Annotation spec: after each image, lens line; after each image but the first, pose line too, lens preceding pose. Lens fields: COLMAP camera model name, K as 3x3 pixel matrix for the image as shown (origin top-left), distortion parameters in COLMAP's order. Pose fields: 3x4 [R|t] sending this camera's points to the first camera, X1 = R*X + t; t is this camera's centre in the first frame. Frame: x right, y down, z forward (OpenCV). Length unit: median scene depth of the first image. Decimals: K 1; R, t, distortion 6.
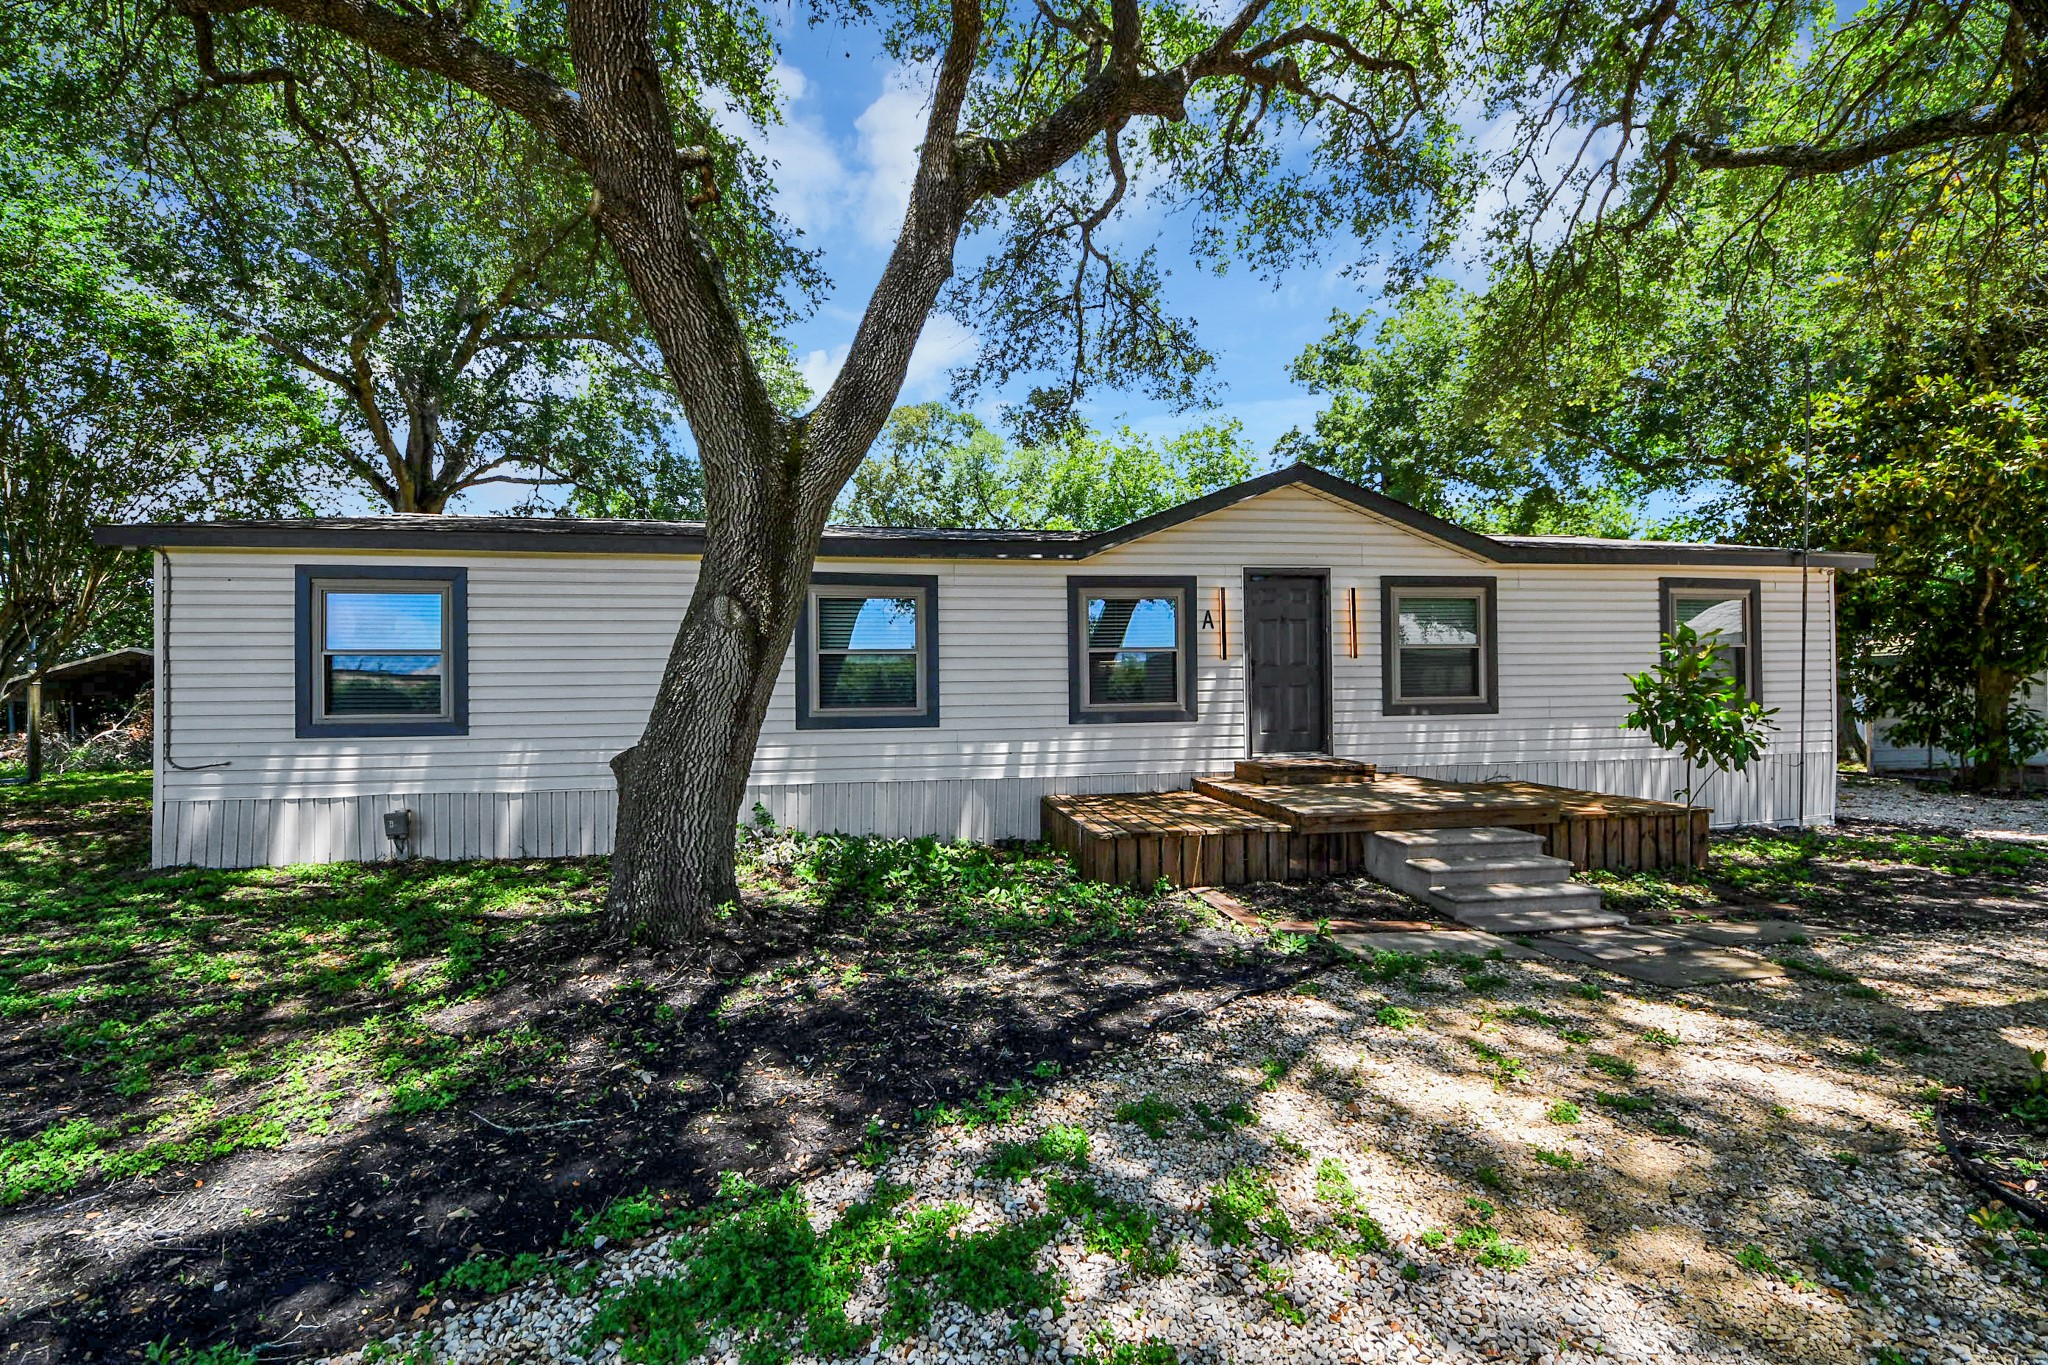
lens RADIAL K [[830.6, 0, 1024.0], [0, 830.6, 691.2], [0, 0, 1]] dist [-0.001842, -0.000538]
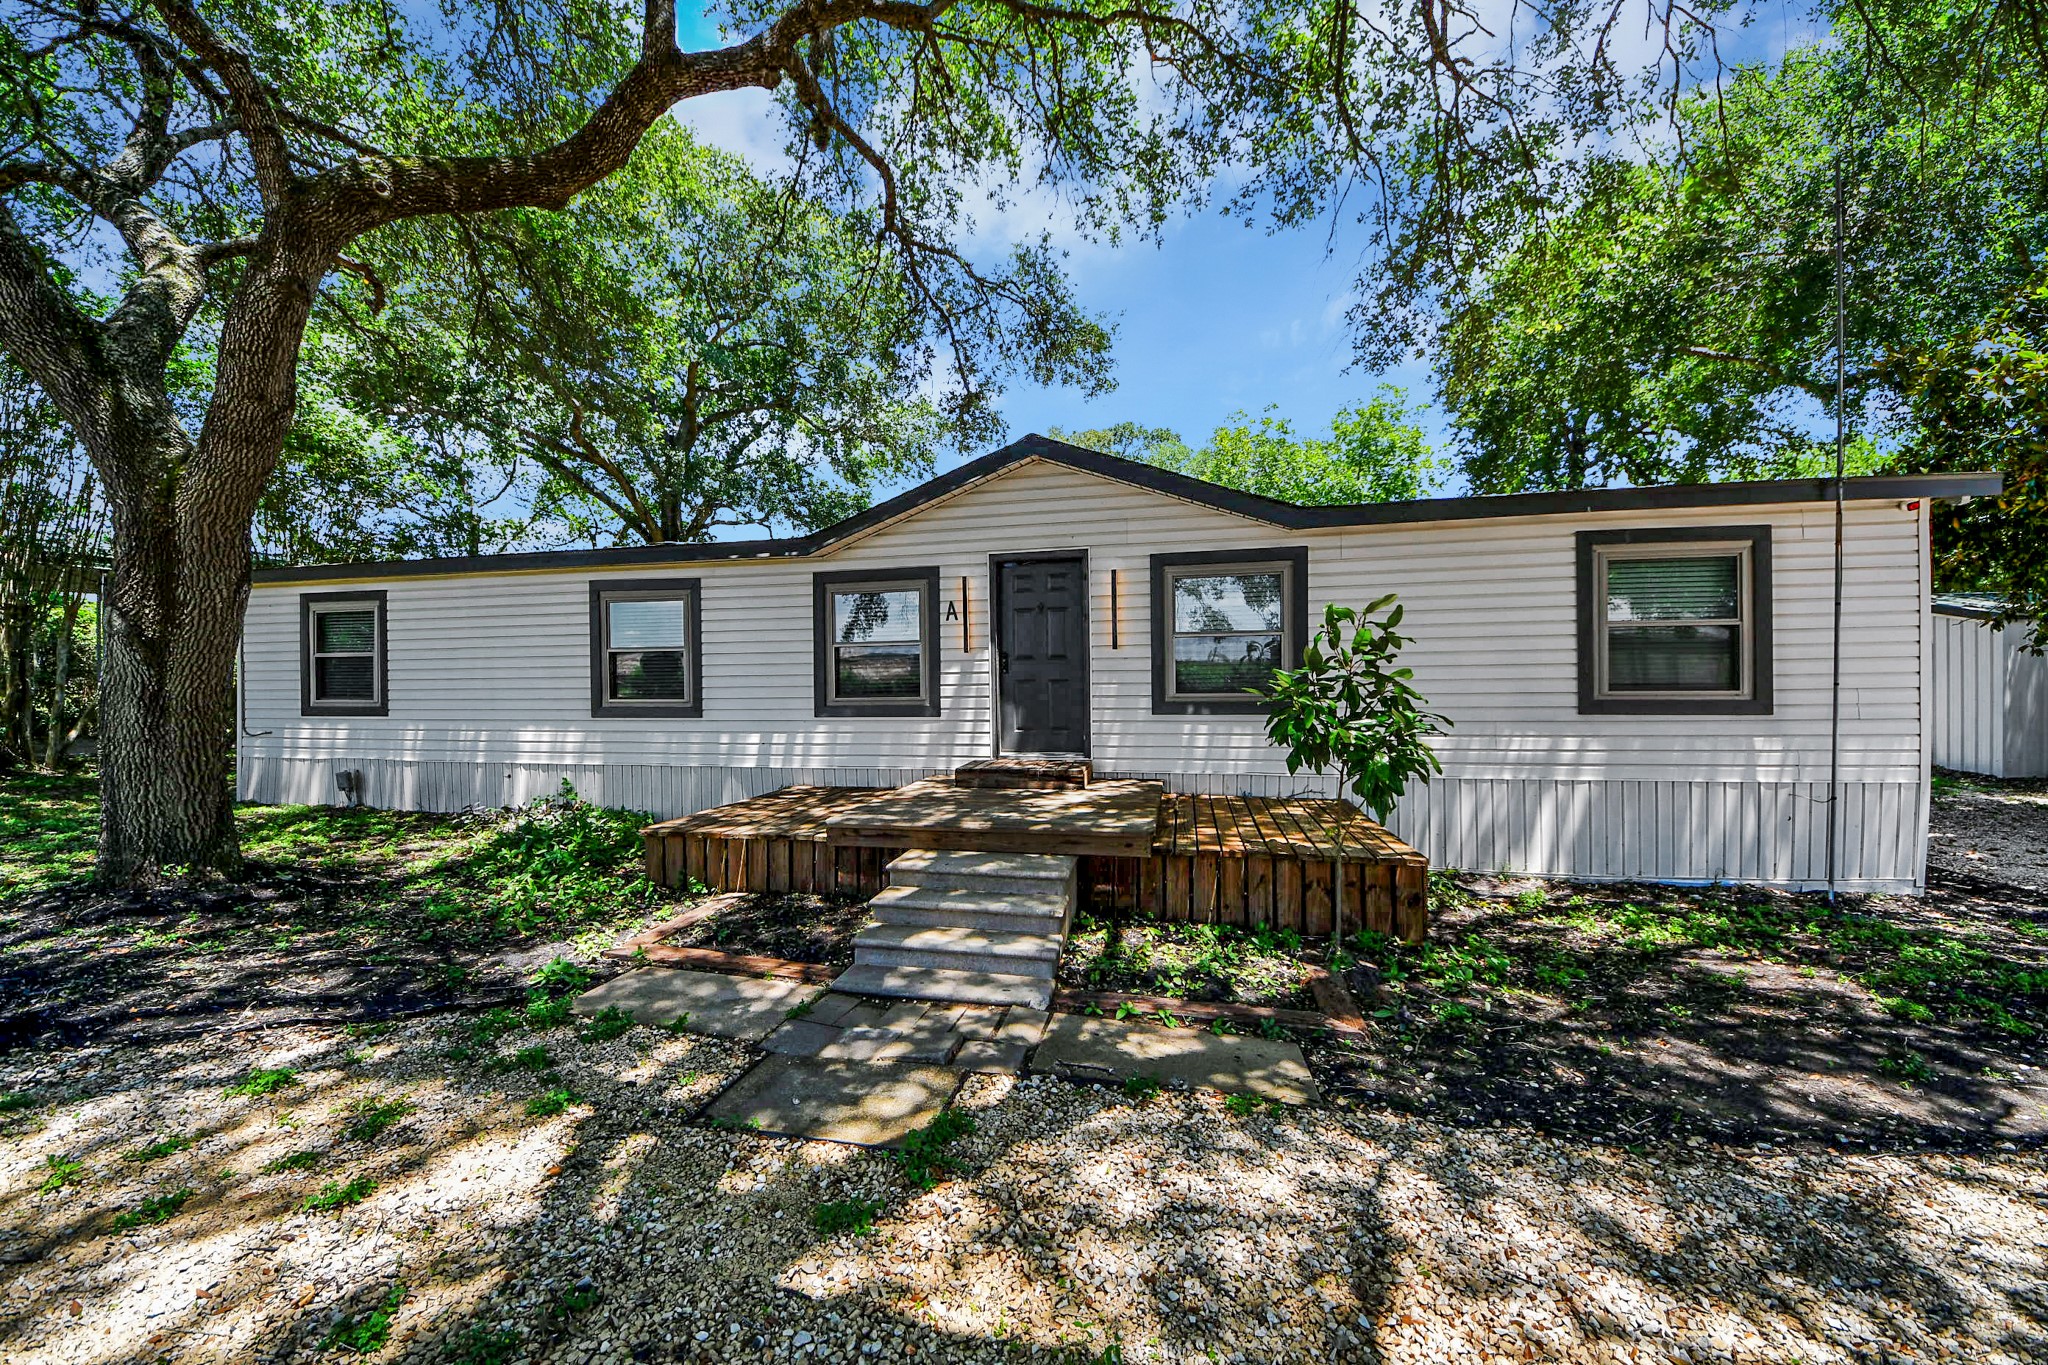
lens RADIAL K [[716.1, 0, 1024.0], [0, 716.1, 682.5], [0, 0, 1]] dist [-0.004292, -0.000210]
pose [[0.930980, 0.002657, -0.365062, 0.603418], [-0.002154, 0.999996, 0.001785, -0.005272], [0.365065, -0.000876, 0.930982, 0.262373]]
